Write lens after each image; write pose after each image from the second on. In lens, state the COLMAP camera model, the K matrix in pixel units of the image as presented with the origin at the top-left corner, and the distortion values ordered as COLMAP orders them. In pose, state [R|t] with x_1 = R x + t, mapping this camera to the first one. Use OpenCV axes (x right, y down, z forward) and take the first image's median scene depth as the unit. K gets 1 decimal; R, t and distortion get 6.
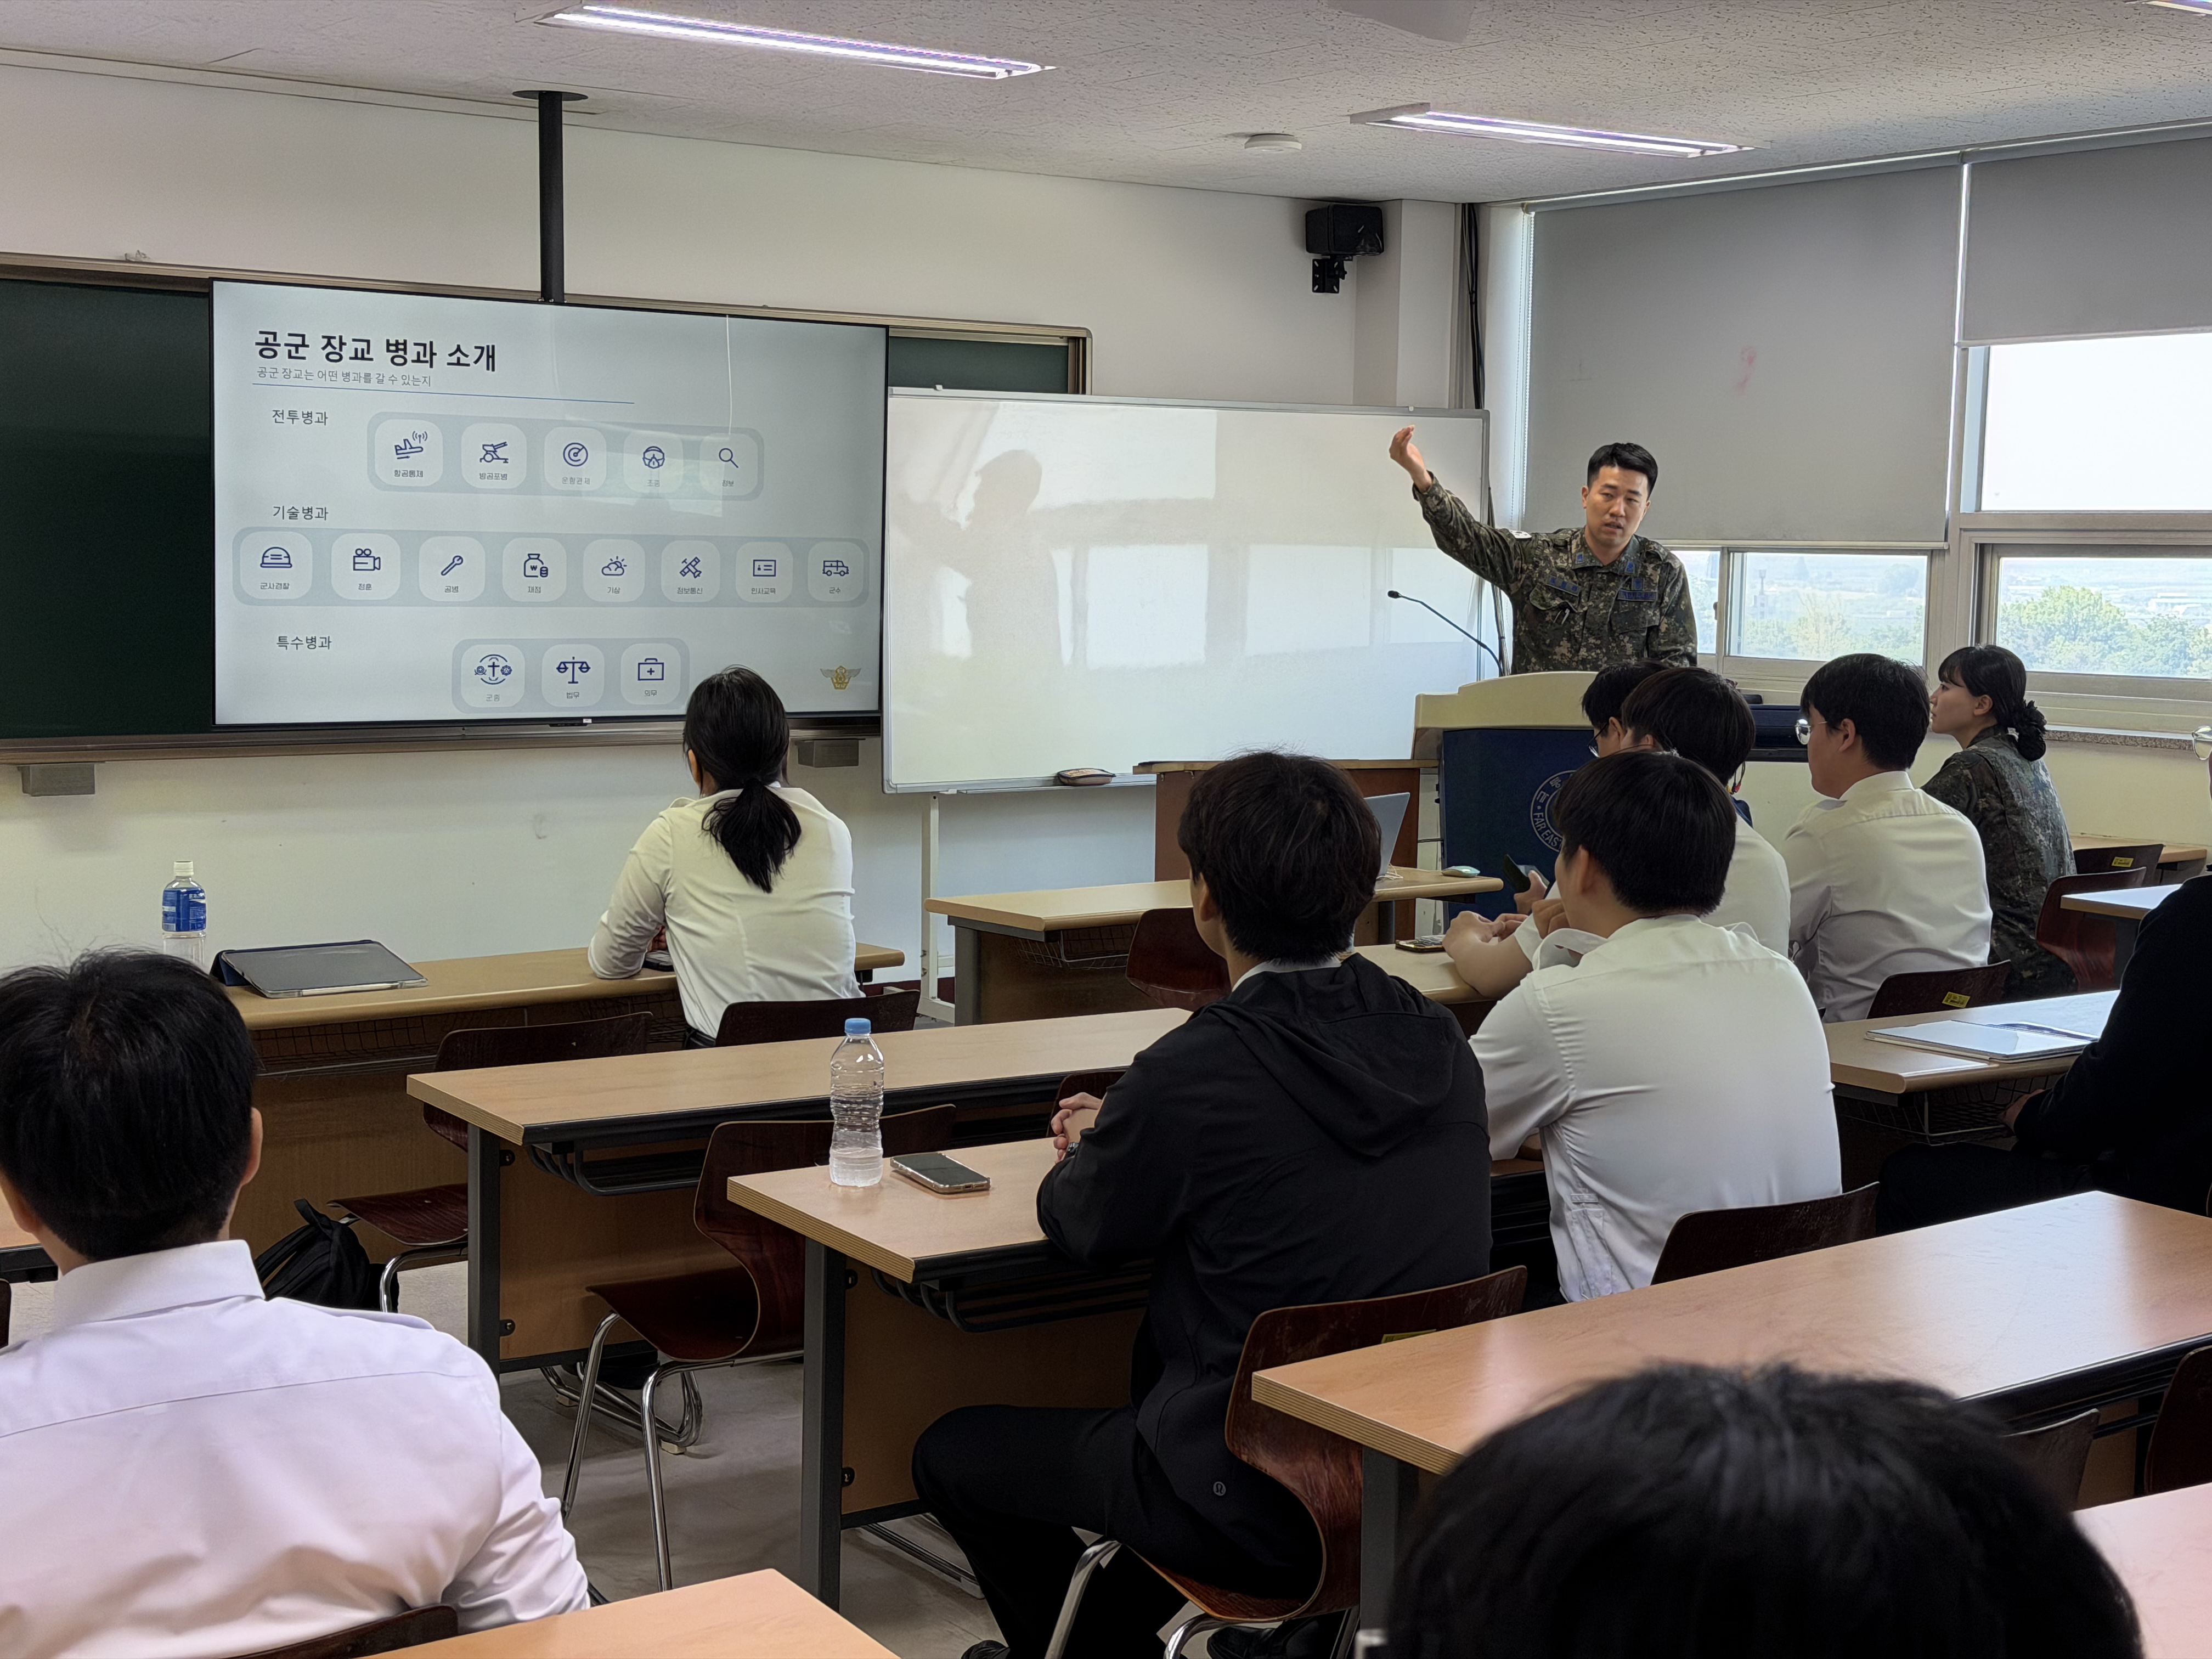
lens RADIAL K [[3117.3, 0, 1104.1], [0, 3117.3, 824.7], [0, 0, 1]] dist [0.108545, 0.000000]
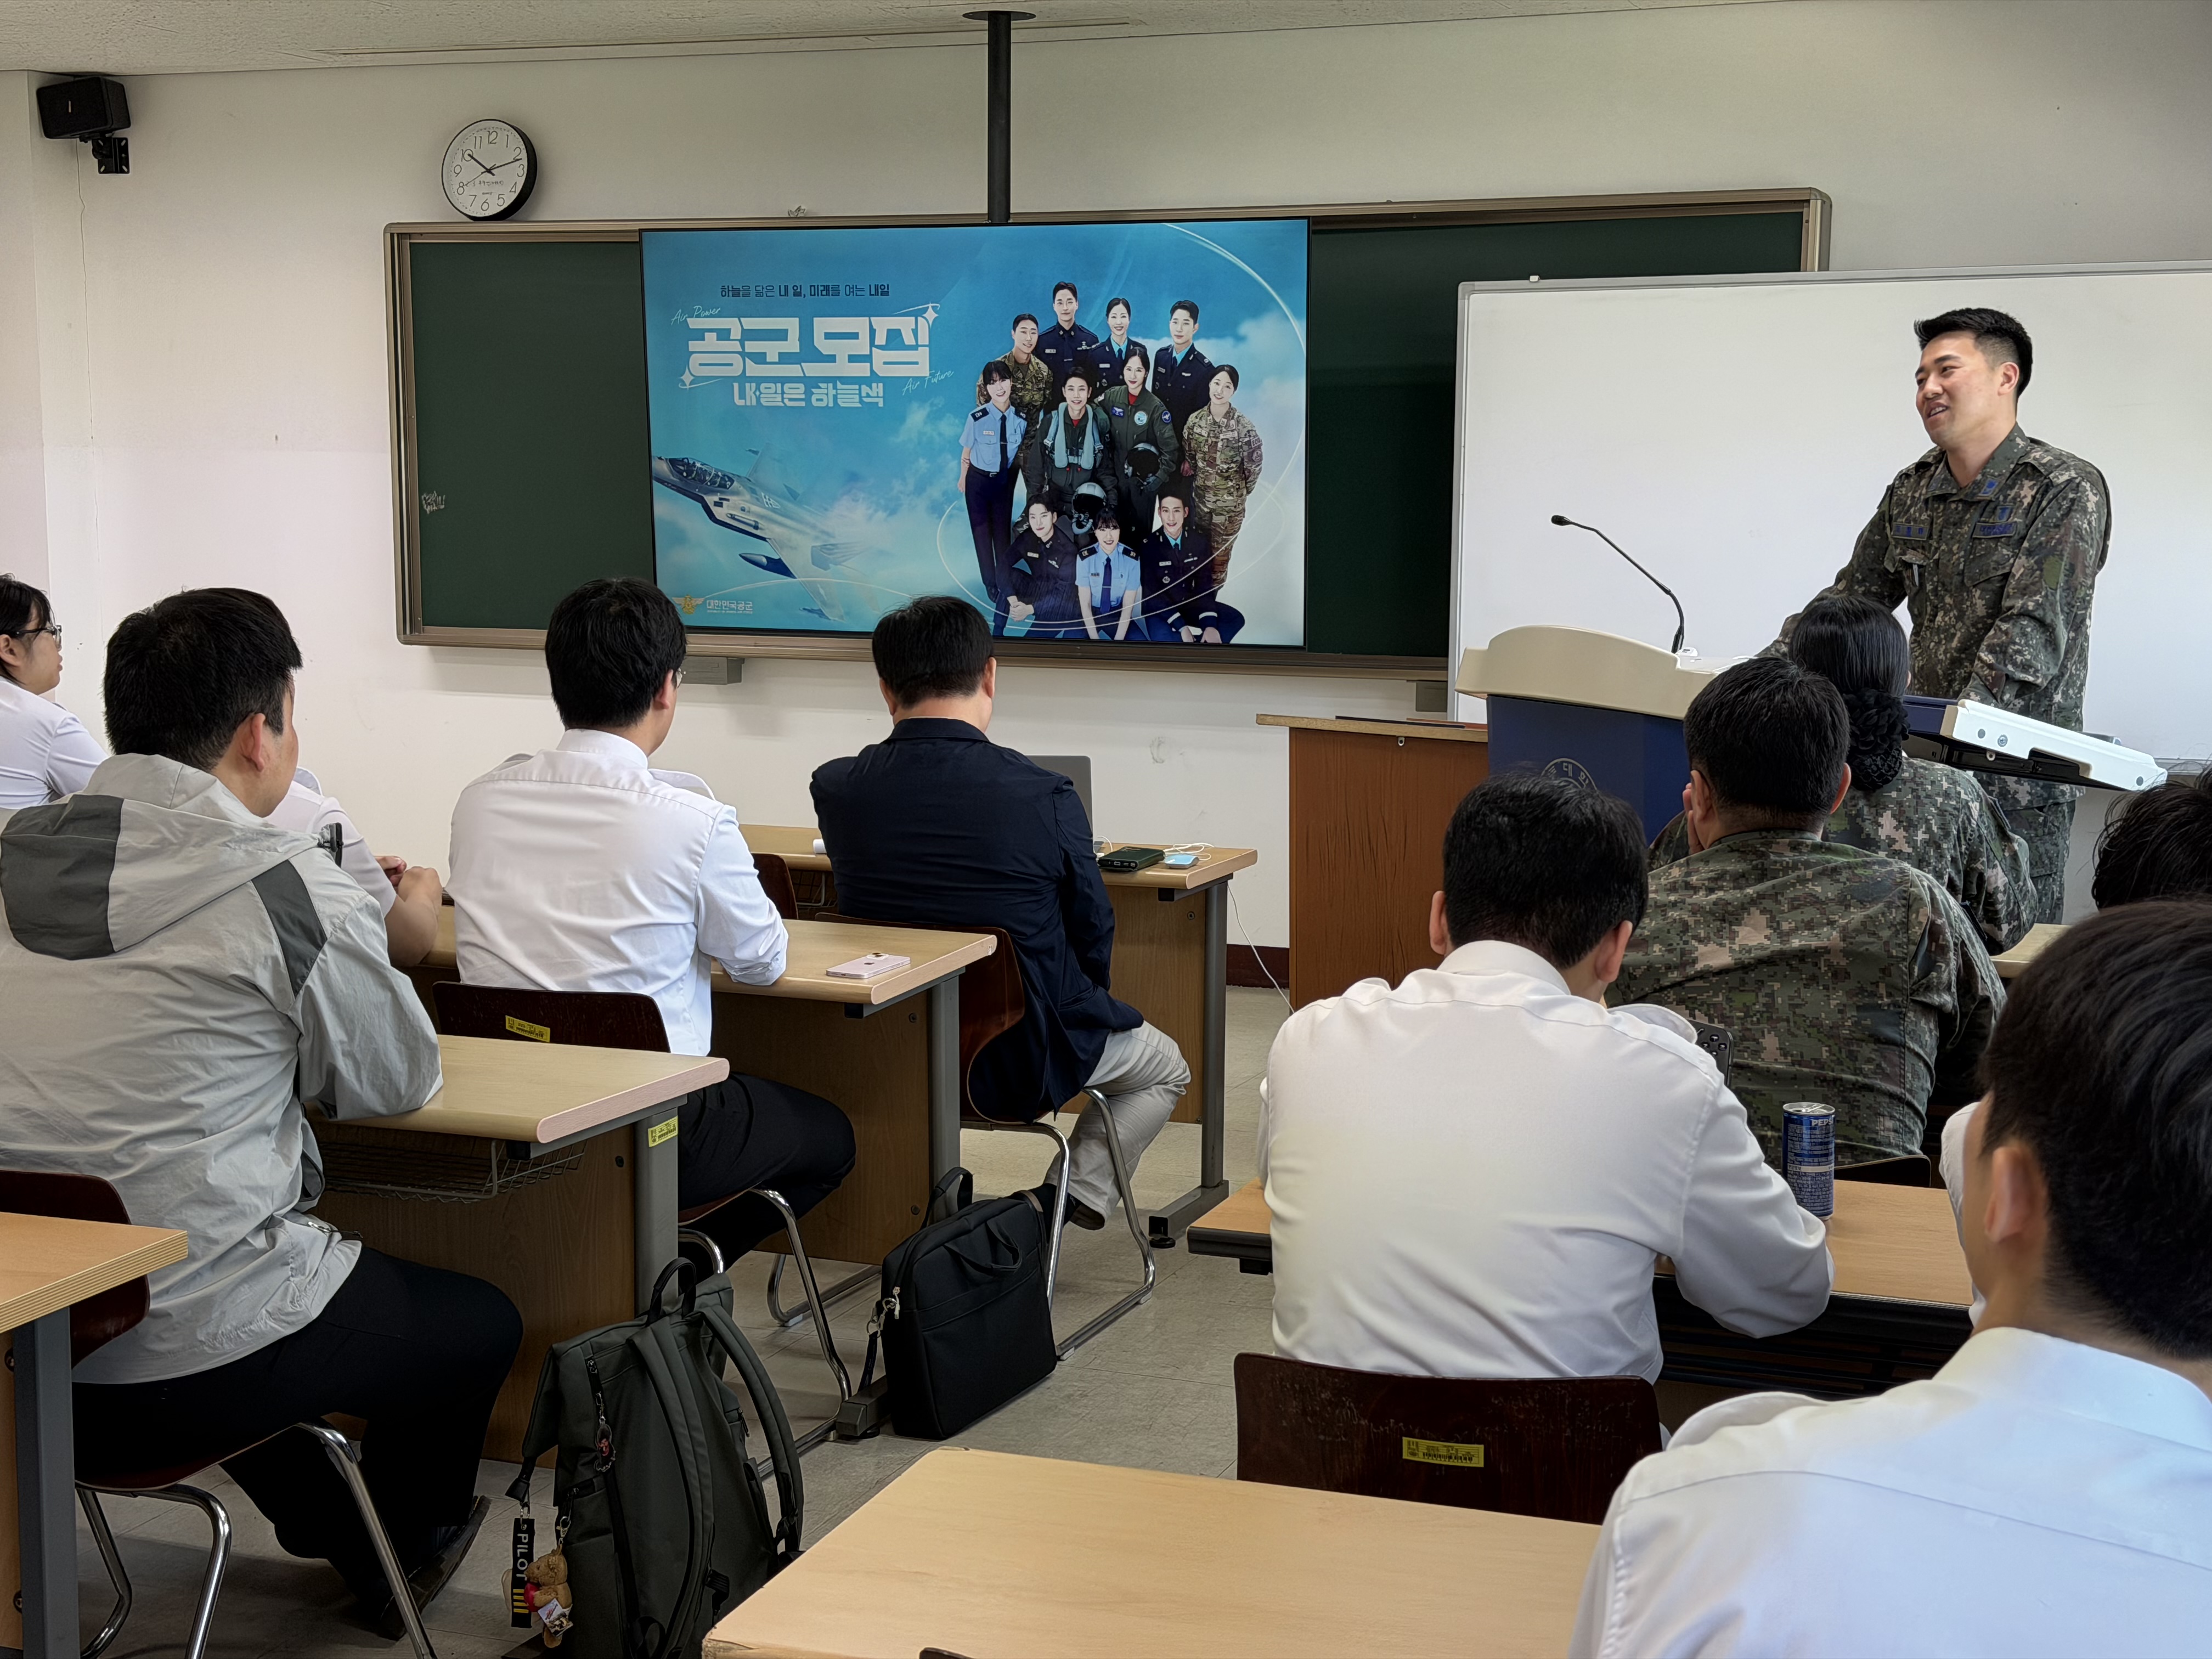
lens RADIAL K [[3117.3, 0, 1087.9], [0, 3117.3, 825.8], [0, 0, 1]] dist [0.108545, 0.000000]
pose [[0.541810, 0.091091, -0.835551, 0.698444], [-0.073280, 0.995444, 0.061004, -0.037152], [0.837301, 0.028177, 0.546016, 0.480819]]
